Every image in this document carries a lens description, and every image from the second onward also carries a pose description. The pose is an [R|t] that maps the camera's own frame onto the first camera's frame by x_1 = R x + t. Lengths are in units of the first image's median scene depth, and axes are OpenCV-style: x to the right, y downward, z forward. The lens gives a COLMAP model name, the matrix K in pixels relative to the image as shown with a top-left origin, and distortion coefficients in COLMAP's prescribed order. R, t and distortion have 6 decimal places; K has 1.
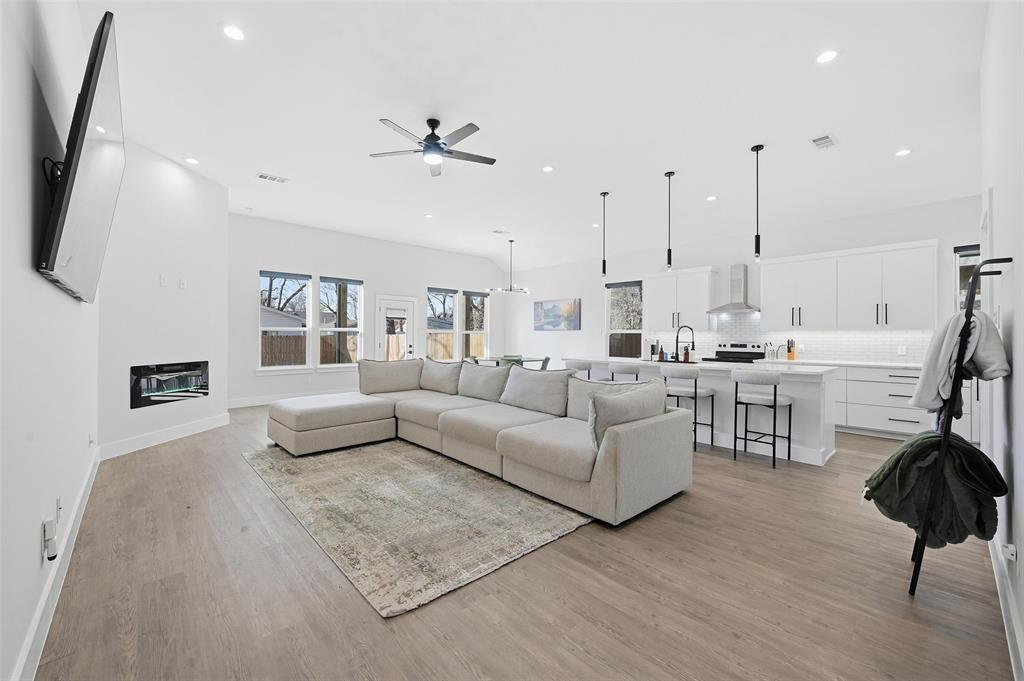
lens RADIAL K [[406.8, 0, 509.1], [0, 406.8, 333.9], [0, 0, 1]] dist [-0.004228, 0.000163]
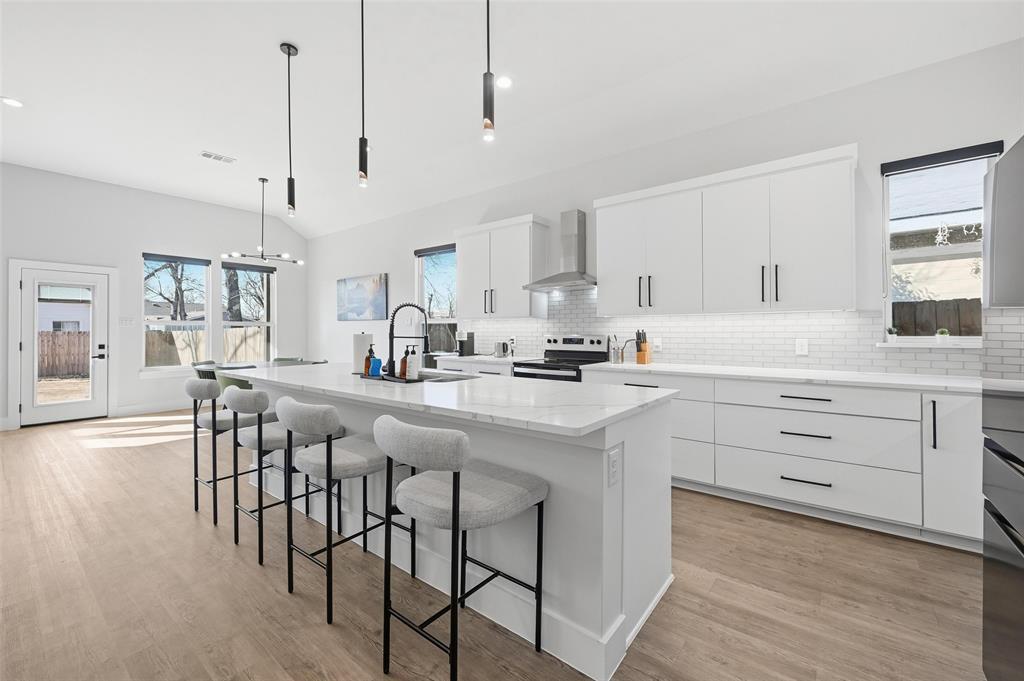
lens RADIAL K [[417.7, 0, 509.7], [0, 417.7, 329.8], [0, 0, 1]] dist [-0.003324, 0.000433]
pose [[0.987348, -0.007953, 0.158371, 0.374751], [0.007101, 0.999957, 0.005944, 0.007198], [-0.158411, -0.004744, 0.987362, 0.387182]]
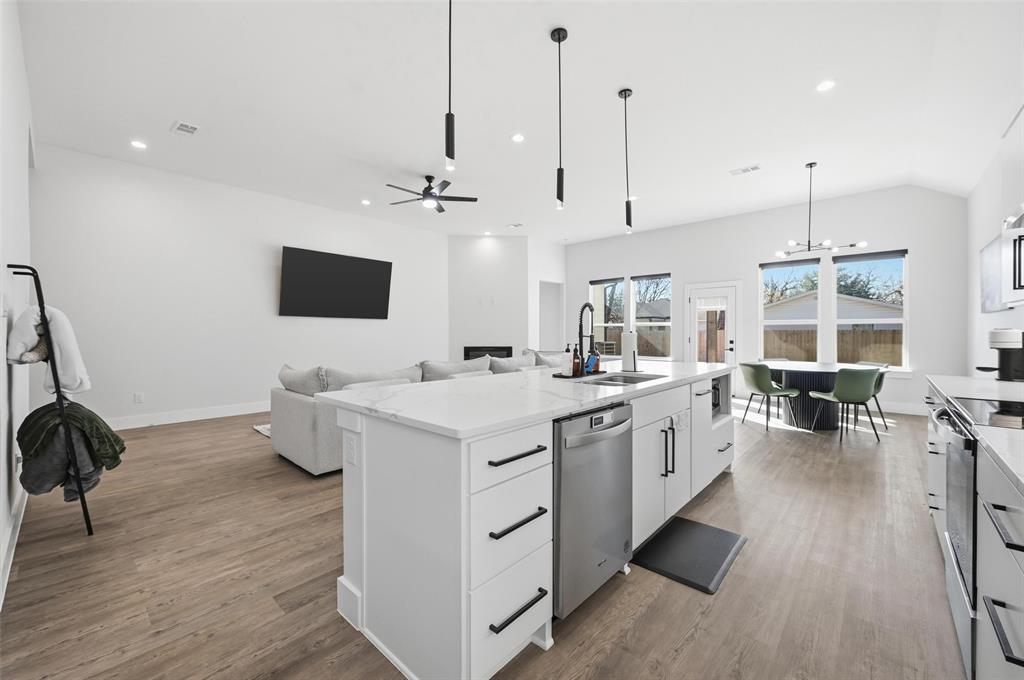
lens RADIAL K [[406.8, 0, 509.1], [0, 406.8, 333.4], [0, 0, 1]] dist [-0.004228, 0.000163]
pose [[0.084392, -0.002538, -0.996429, 0.732129], [0.011985, 0.999927, -0.001532, 0.012733], [0.996361, -0.011813, 0.084416, 0.683486]]
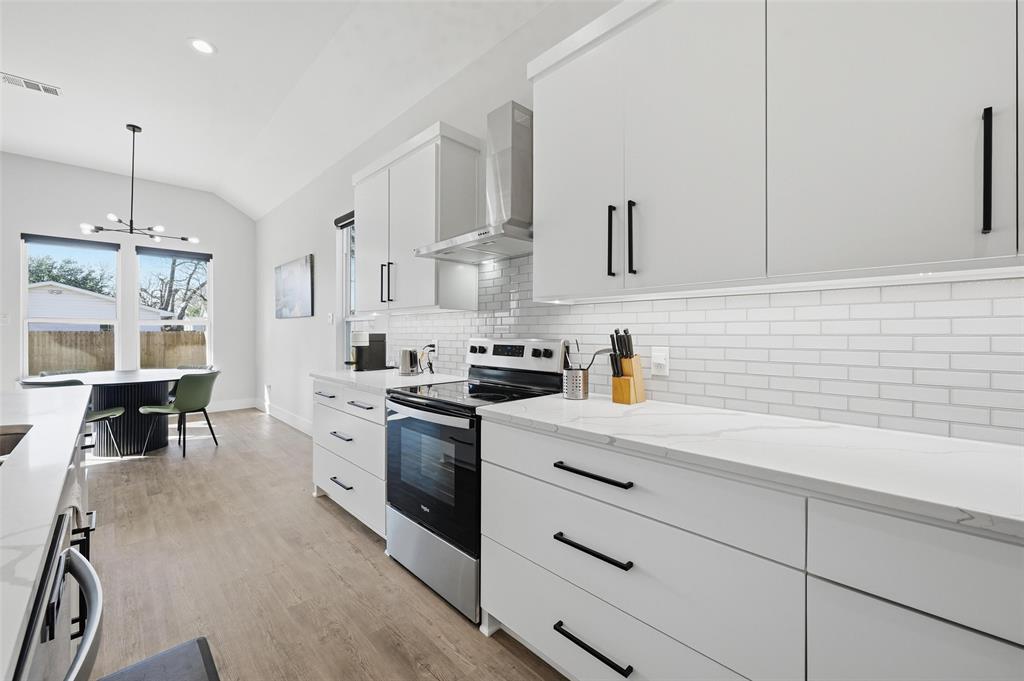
lens RADIAL K [[406.8, 0, 509.1], [0, 406.8, 333.9], [0, 0, 1]] dist [-0.004228, 0.000163]
pose [[0.999388, -0.004518, 0.034689, 0.567238], [0.004139, 0.999931, 0.010994, 0.011860], [-0.034736, -0.010844, 0.999338, 0.675629]]
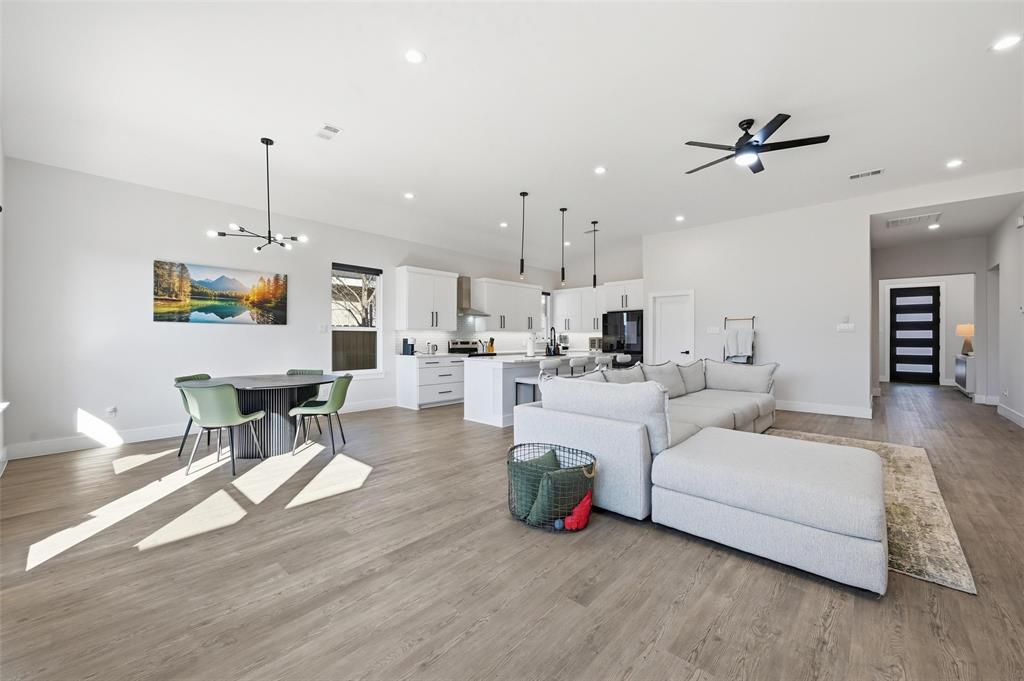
lens RADIAL K [[406.8, 0, 509.1], [0, 406.8, 333.9], [0, 0, 1]] dist [-0.004228, 0.000163]
pose [[-0.083390, -0.002532, 0.996514, -0.681893], [-0.014411, 0.999895, 0.001335, -0.001536], [-0.996413, -0.014250, -0.083418, 0.992616]]
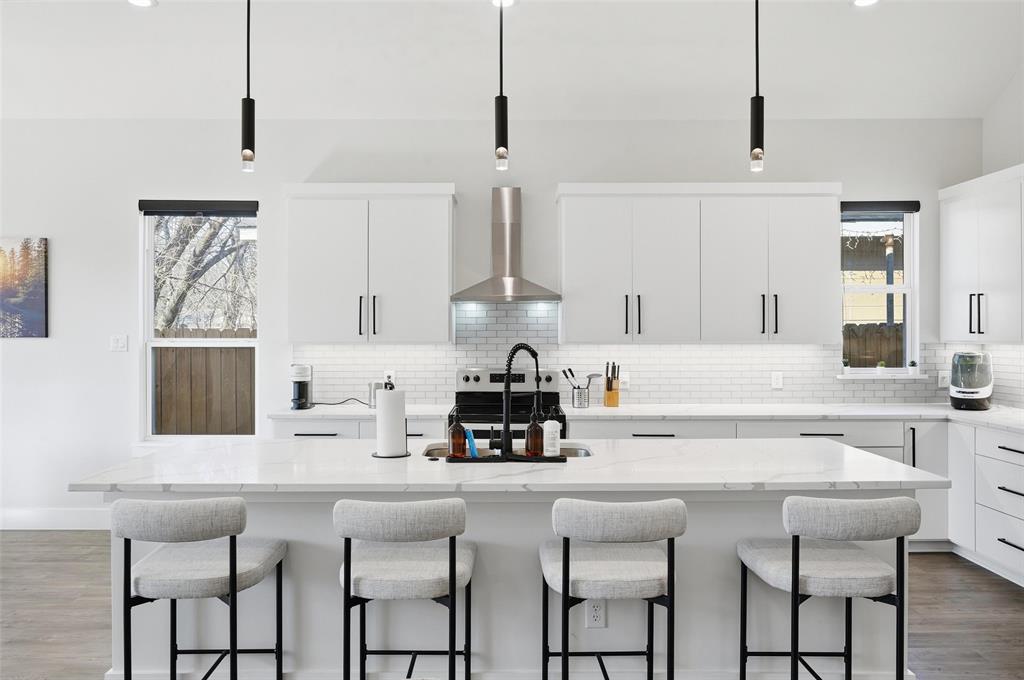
lens RADIAL K [[741.0, 0, 510.5], [0, 741.0, 335.8], [0, 0, 1]] dist [-0.001370, -0.004079]
pose [[0.676105, -0.011187, 0.736720, -0.010206], [-0.001222, 0.999866, 0.016303, -0.029040], [-0.736804, -0.011923, 0.676001, 0.479043]]
